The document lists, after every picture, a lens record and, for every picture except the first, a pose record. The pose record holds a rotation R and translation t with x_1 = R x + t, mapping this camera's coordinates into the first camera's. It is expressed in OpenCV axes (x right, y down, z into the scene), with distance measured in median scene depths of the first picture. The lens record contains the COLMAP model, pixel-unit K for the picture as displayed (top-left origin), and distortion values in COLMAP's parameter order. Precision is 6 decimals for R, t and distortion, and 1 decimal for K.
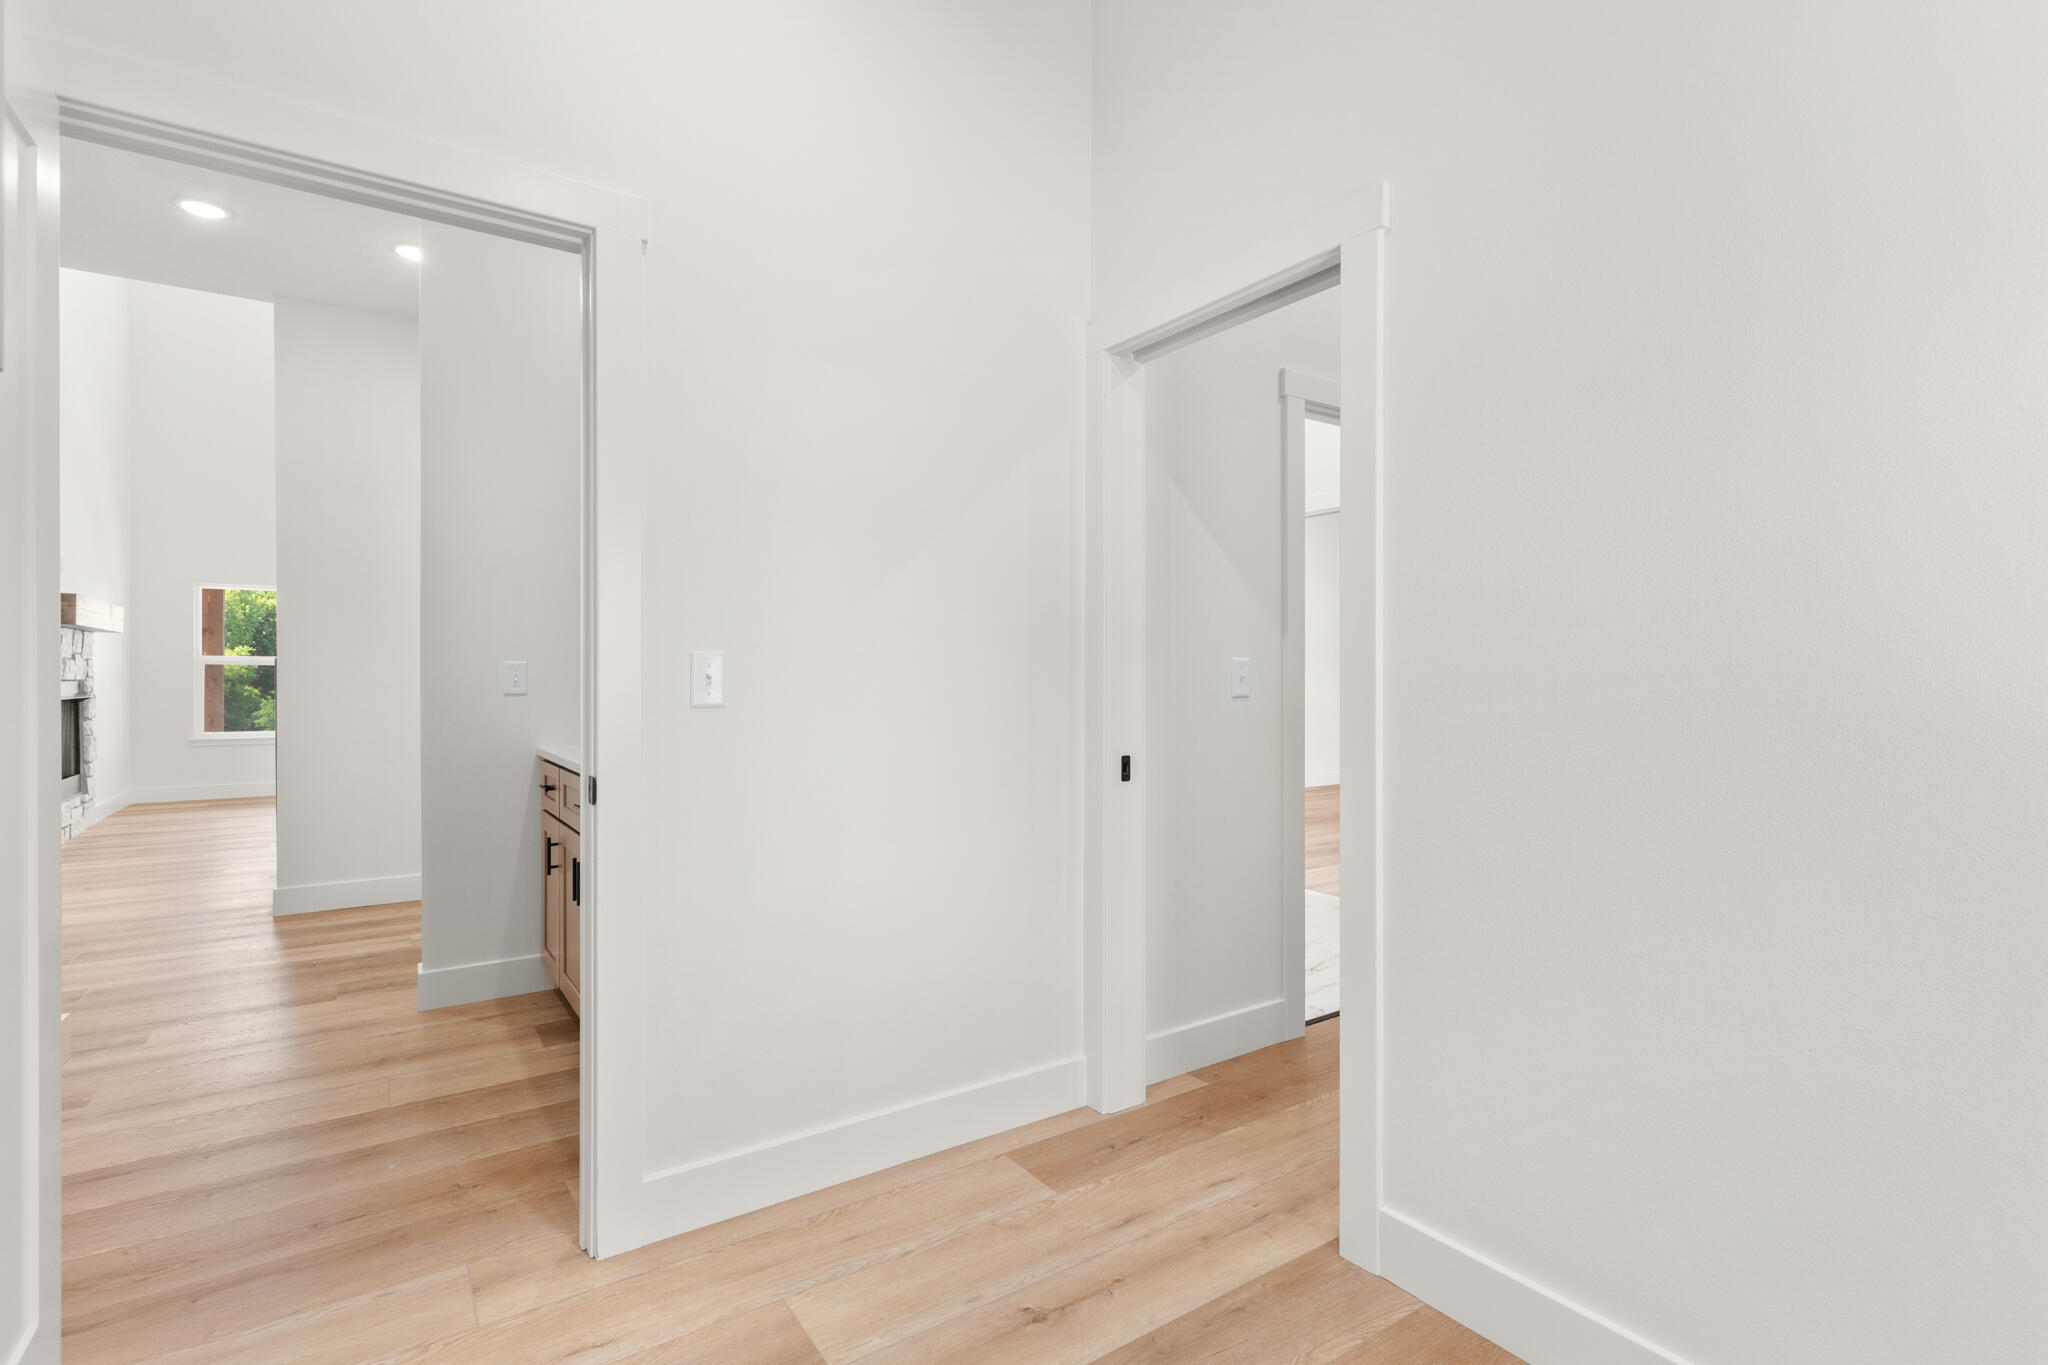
lens RADIAL K [[963.3, 0, 1024.0], [0, 963.3, 682.5], [0, 0, 1]] dist [0.000501, 0.000001]
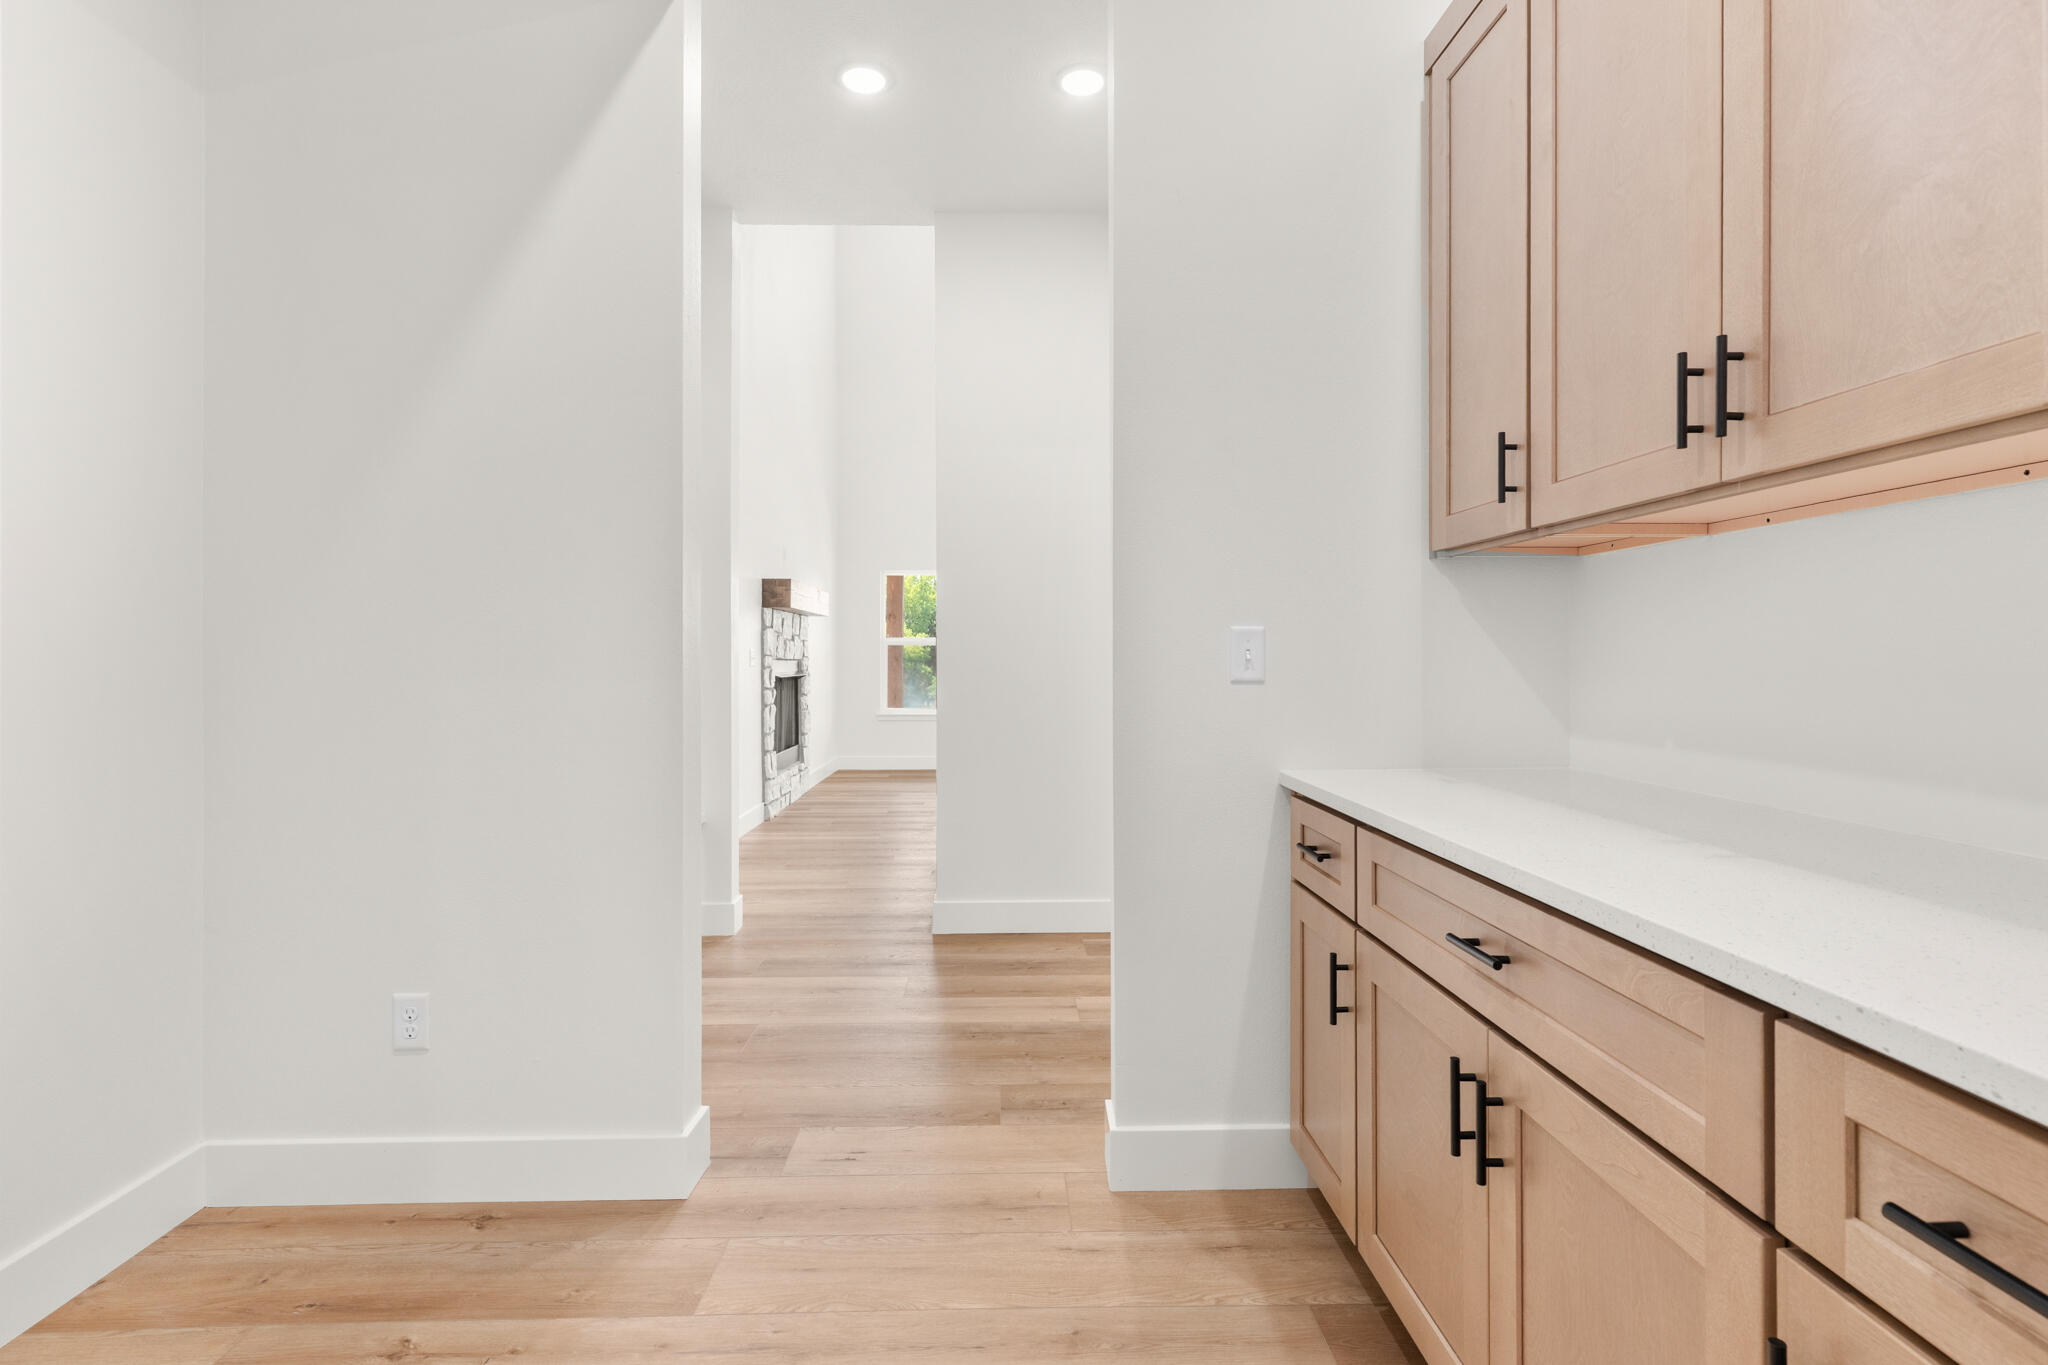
lens RADIAL K [[987.4, 0, 1024.0], [0, 987.4, 682.5], [0, 0, 1]] dist [-0.000394, -0.000713]
pose [[0.837584, 0.012582, -0.546164, -0.225812], [-0.001675, 0.999789, 0.020463, 0.000457], [0.546306, -0.016225, 0.837428, 0.300898]]
